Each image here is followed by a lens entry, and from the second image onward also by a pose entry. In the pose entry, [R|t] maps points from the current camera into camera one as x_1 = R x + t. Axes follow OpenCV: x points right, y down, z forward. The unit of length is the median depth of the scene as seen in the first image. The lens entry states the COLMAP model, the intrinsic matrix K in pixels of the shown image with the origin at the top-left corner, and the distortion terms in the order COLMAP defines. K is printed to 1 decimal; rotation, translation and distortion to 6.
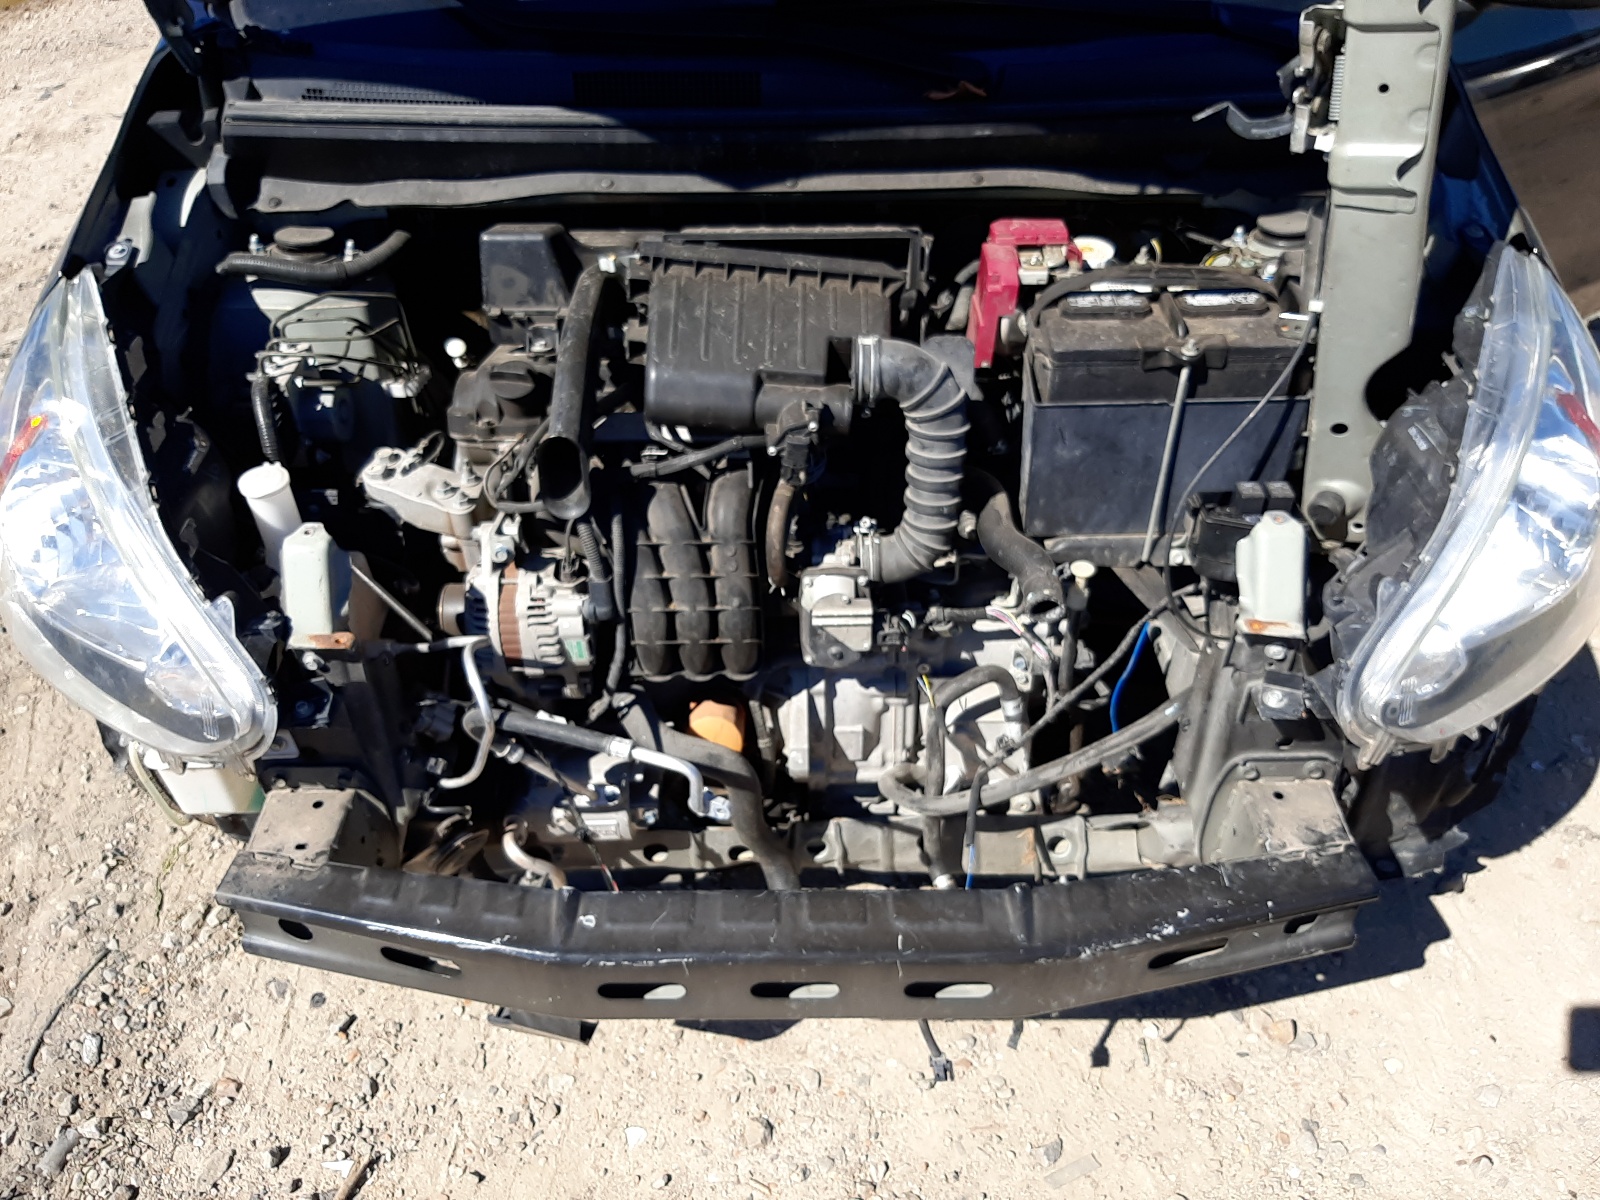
lens RADIAL K [[1279.8, 0, 803.9], [0, 1279.8, 597.4], [0, 0, 1]] dist [-0.029474, -0.022819]
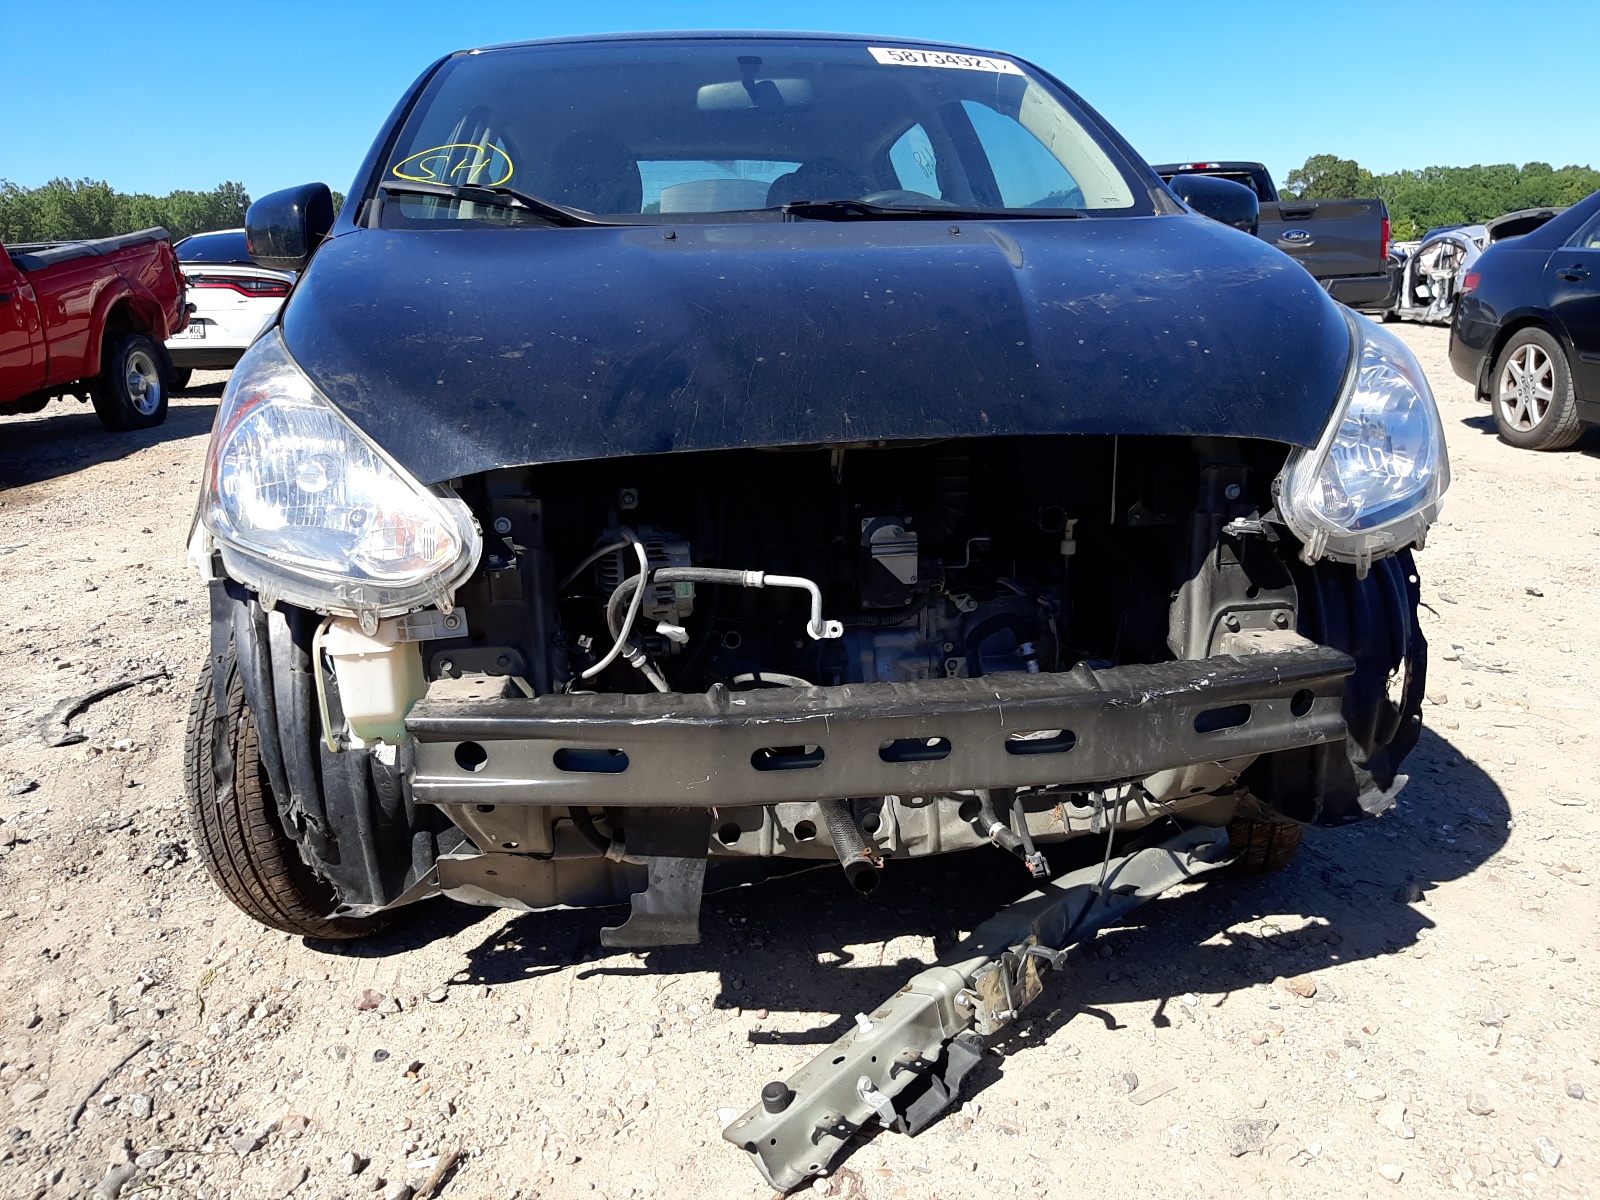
lens RADIAL K [[1279.8, 0, 796.1], [0, 1279.8, 599.9], [0, 0, 1]] dist [-0.029474, -0.022819]
pose [[0.990718, -0.032654, 0.131955, -0.190797], [0.088527, 0.891637, -0.444012, 0.493177], [-0.103157, 0.451572, 0.886251, -0.074967]]
